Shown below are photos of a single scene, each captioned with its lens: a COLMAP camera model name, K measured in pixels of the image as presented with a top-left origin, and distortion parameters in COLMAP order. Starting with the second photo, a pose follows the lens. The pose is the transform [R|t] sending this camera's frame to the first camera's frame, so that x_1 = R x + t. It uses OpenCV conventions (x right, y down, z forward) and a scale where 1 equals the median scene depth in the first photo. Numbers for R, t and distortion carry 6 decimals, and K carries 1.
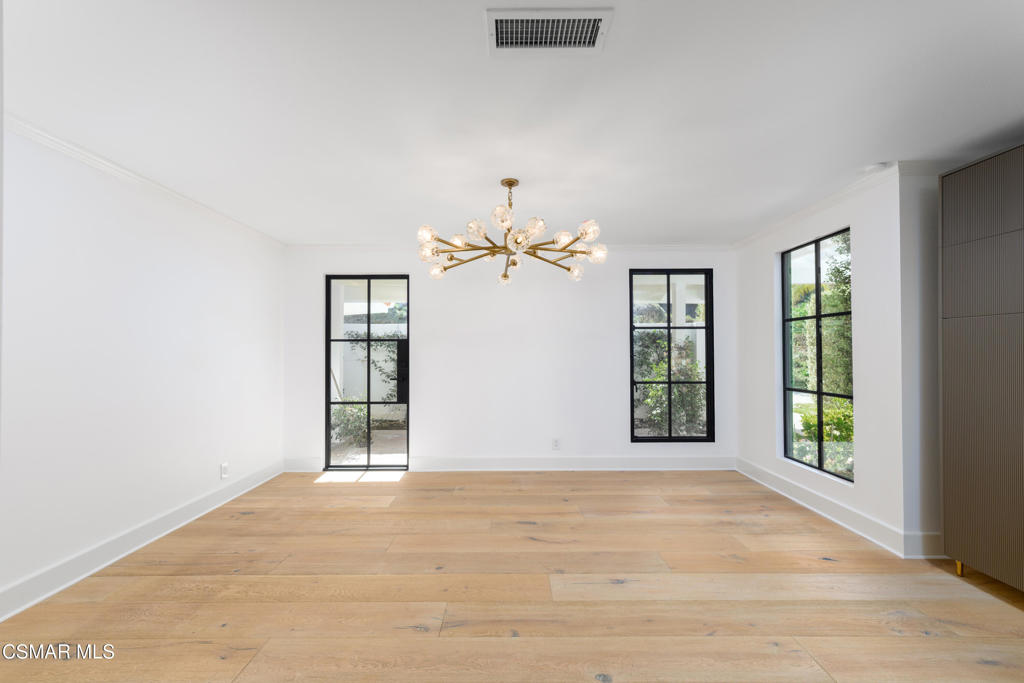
lens RADIAL K [[435.4, 0, 504.8], [0, 435.4, 346.5], [0, 0, 1]] dist [0.001189, 0.001566]
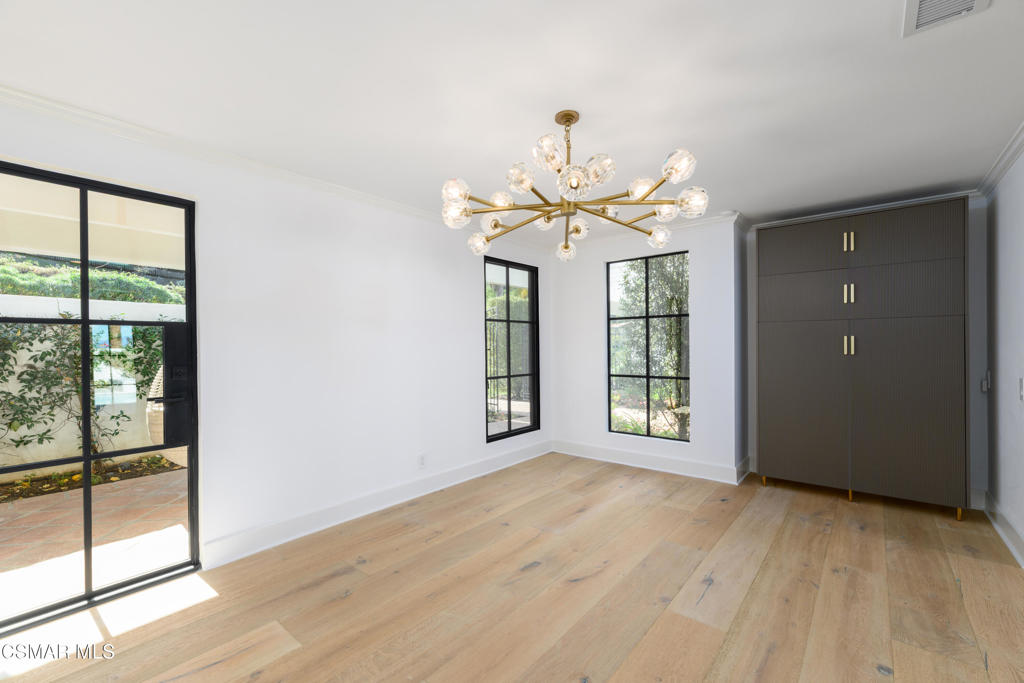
lens RADIAL K [[435.4, 0, 511.1], [0, 435.4, 343.6], [0, 0, 1]] dist [0.001189, 0.001566]
pose [[0.636850, 0.000720, 0.770988, -0.532308], [-0.002982, 0.999994, 0.001529, 0.009331], [-0.770982, -0.003273, 0.636848, 0.504627]]
